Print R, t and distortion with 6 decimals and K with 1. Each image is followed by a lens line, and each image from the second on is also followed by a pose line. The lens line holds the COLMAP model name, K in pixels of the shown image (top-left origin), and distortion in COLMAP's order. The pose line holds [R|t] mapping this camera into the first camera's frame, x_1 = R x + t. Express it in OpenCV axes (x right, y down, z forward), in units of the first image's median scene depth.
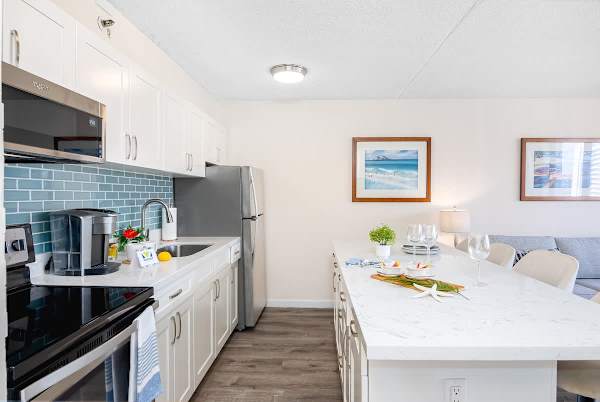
lens RADIAL K [[373.6, 0, 295.7], [0, 373.6, 206.3], [0, 0, 1]] dist [0.000923, -0.012065]
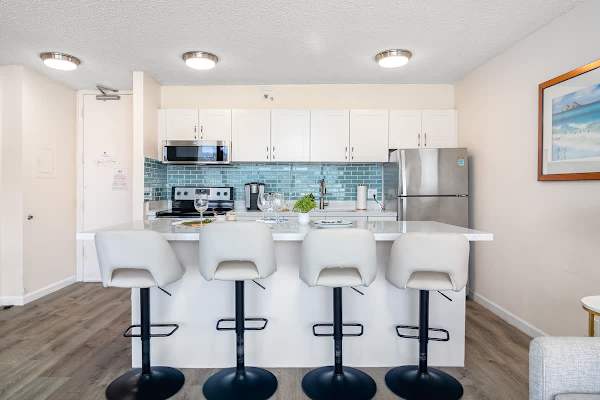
lens RADIAL K [[373.6, 0, 291.0], [0, 373.6, 190.3], [0, 0, 1]] dist [0.000923, -0.012065]
pose [[0.012598, 0.009063, -0.999880, 0.816446], [-0.031202, 0.999476, 0.008667, 0.013415], [0.999434, 0.031089, 0.012875, 0.550077]]
